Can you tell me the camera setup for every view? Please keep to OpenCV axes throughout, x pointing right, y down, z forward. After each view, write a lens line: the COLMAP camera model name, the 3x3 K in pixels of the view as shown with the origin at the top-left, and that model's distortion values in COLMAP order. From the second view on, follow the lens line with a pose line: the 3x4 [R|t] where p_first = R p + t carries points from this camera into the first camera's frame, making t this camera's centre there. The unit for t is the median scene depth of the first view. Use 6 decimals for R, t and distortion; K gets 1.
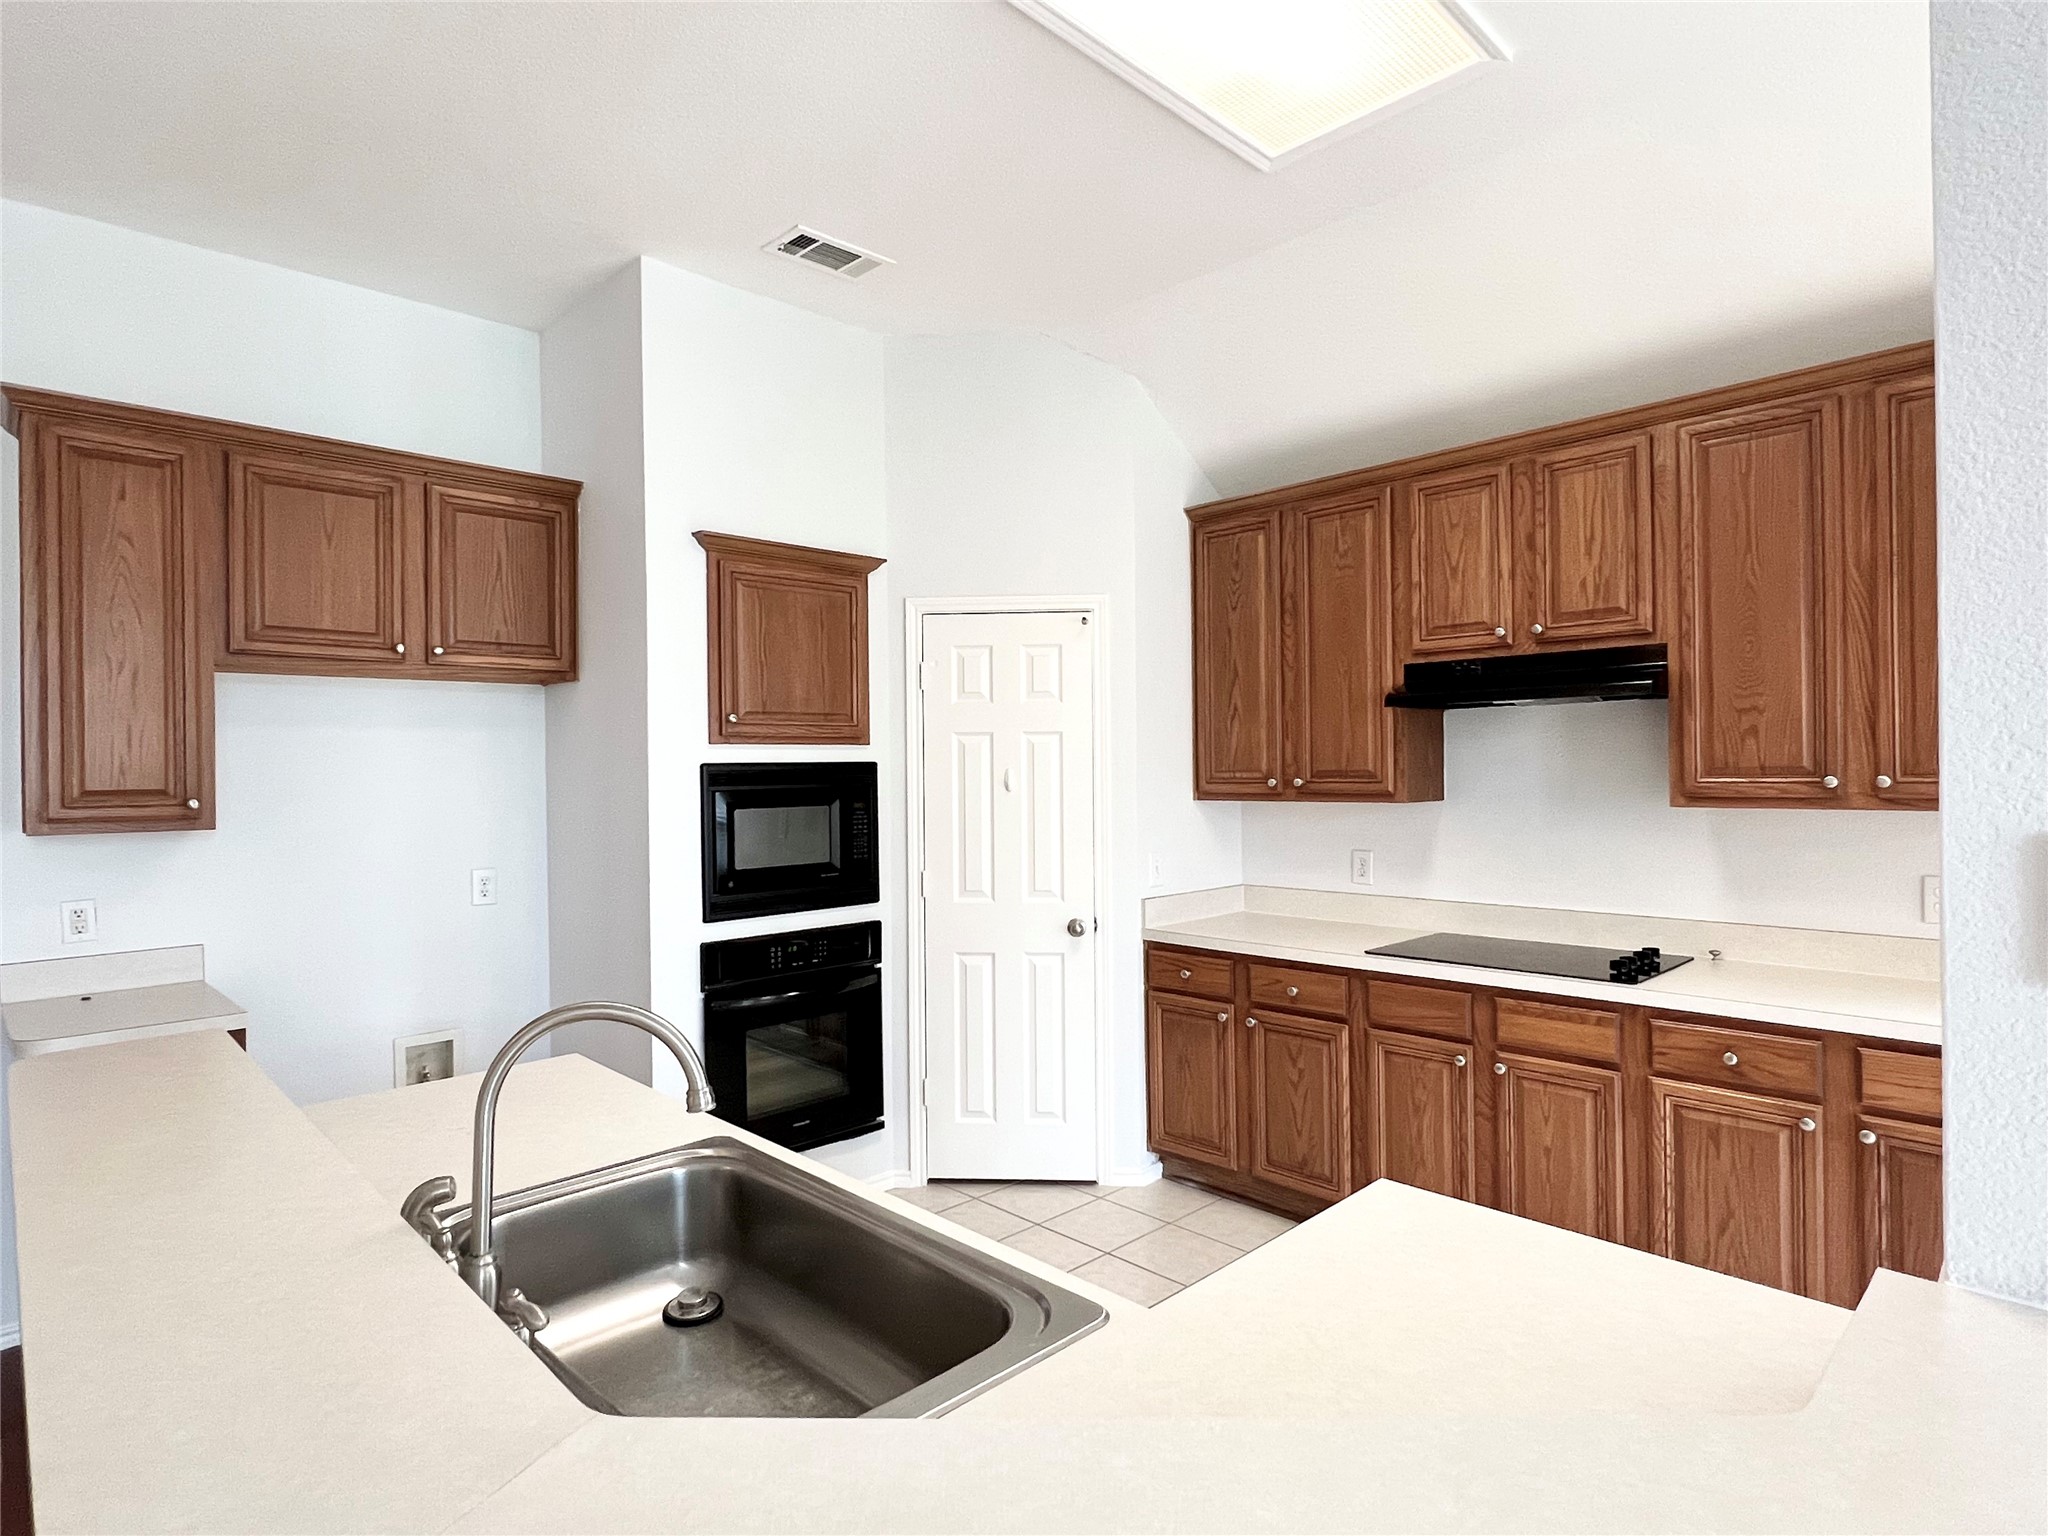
lens RADIAL K [[1091.6, 0, 1015.1], [0, 1091.6, 760.6], [0, 0, 1]] dist [-0.002681, -0.000218]
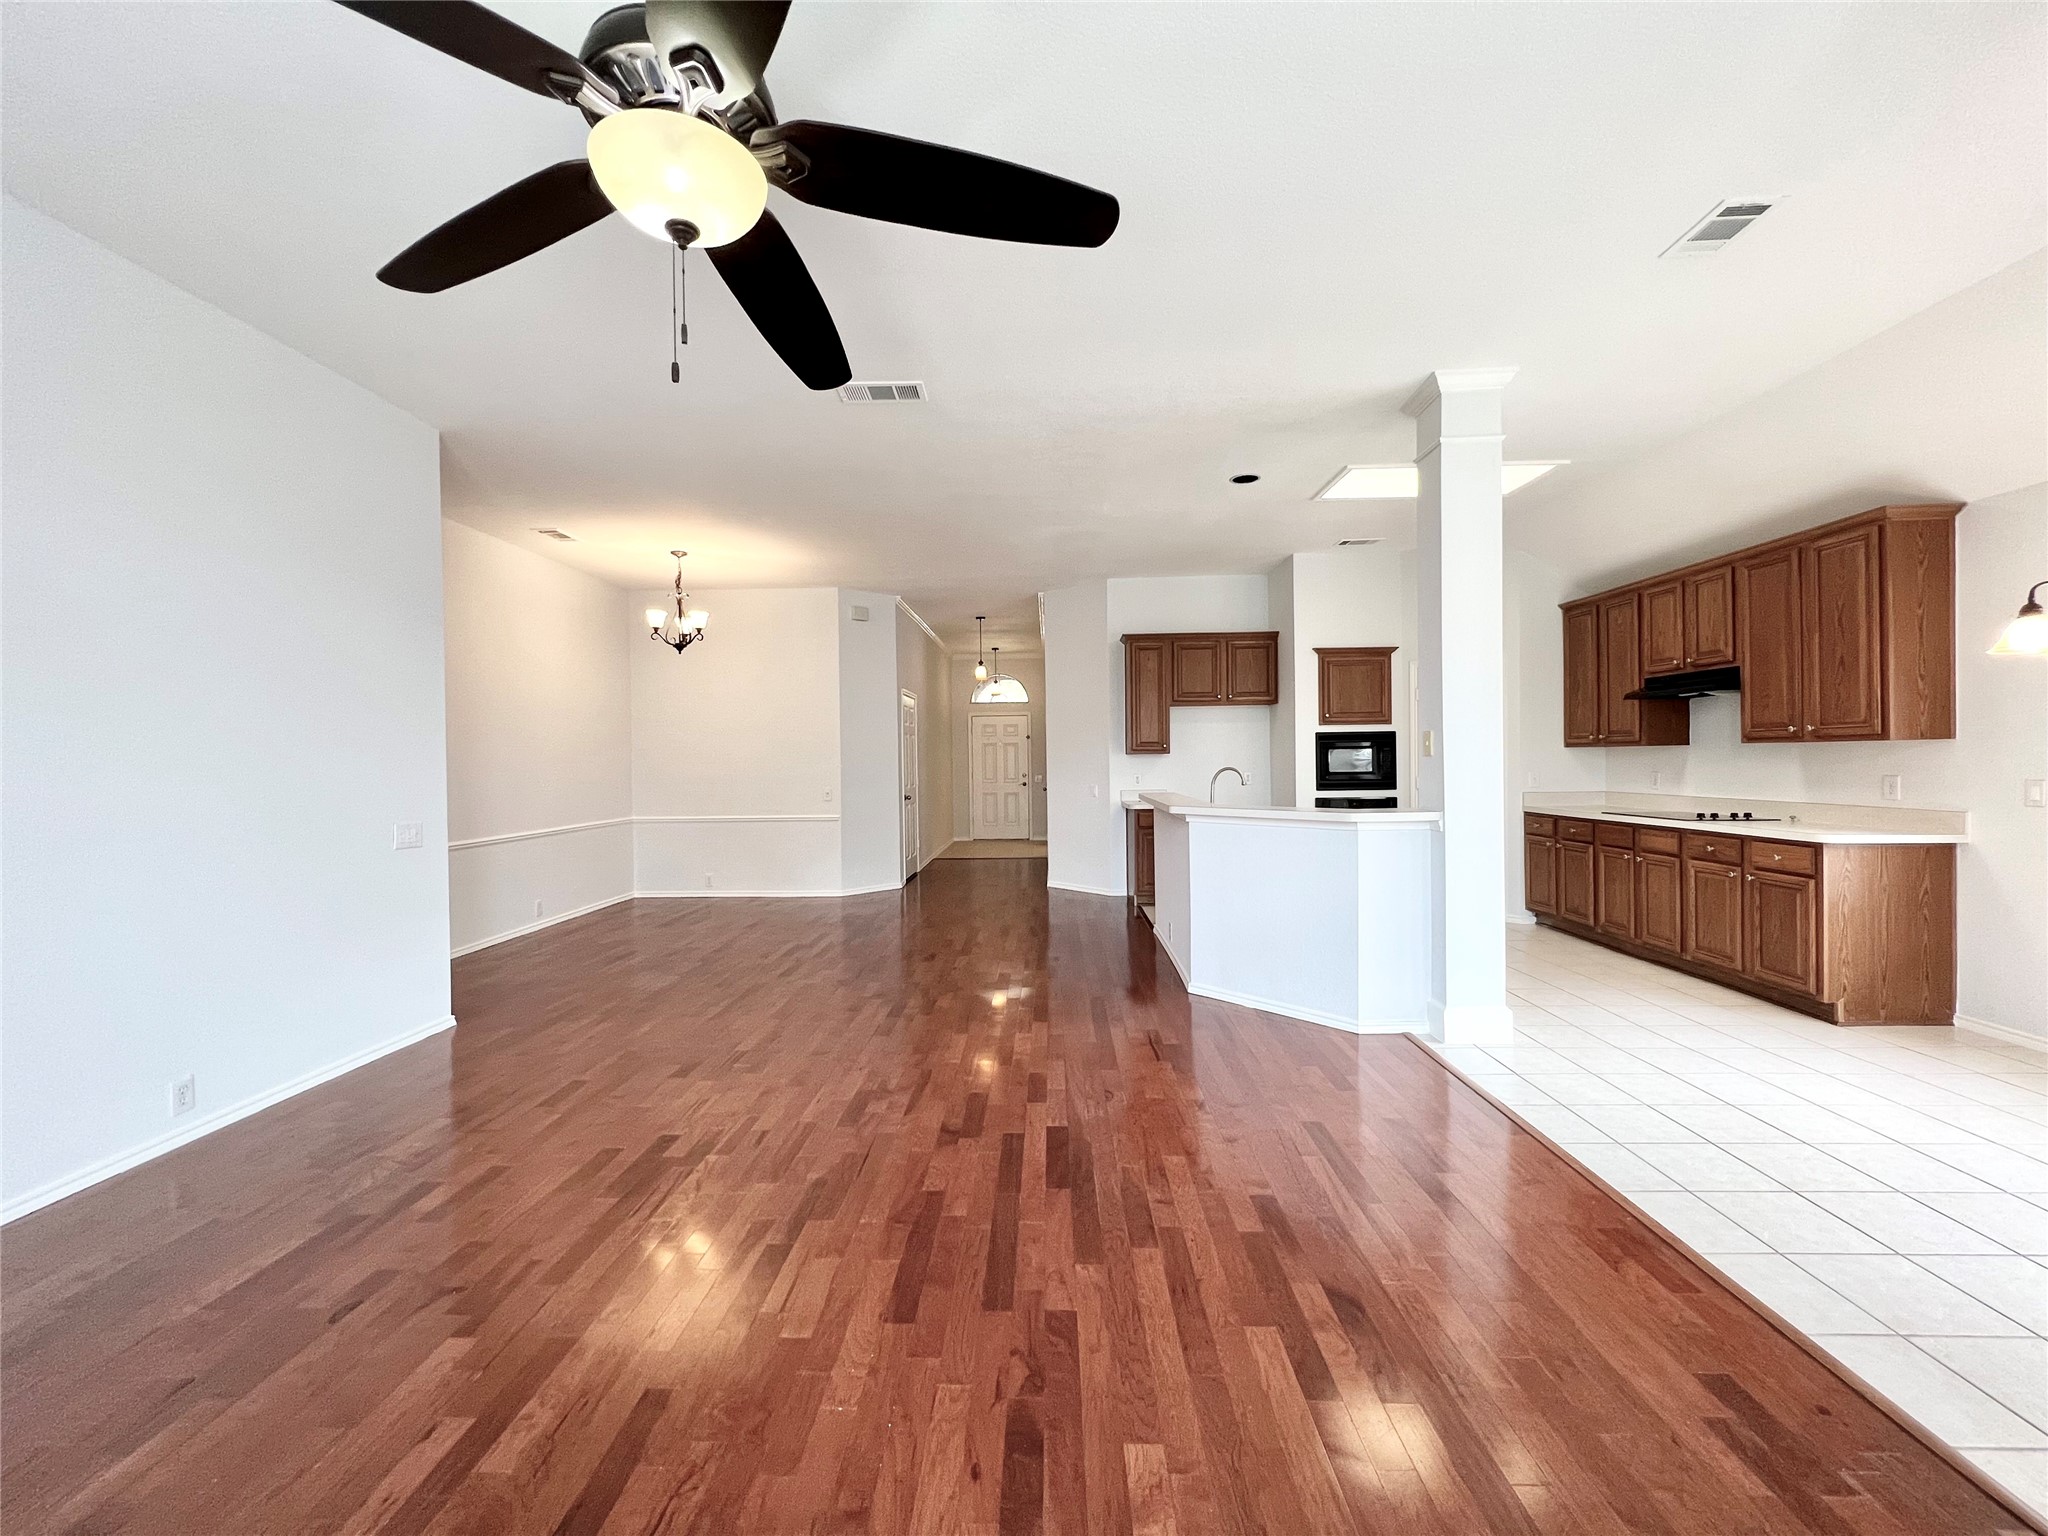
lens RADIAL K [[809.5, 0, 1024.0], [0, 809.5, 768.0], [0, 0, 1]] dist [0.000562, 0.000072]
pose [[0.697464, 0.012864, -0.716504, 0.643895], [0.006385, 0.999688, 0.024164, 0.037233], [0.716591, -0.021429, 0.697164, -0.924368]]
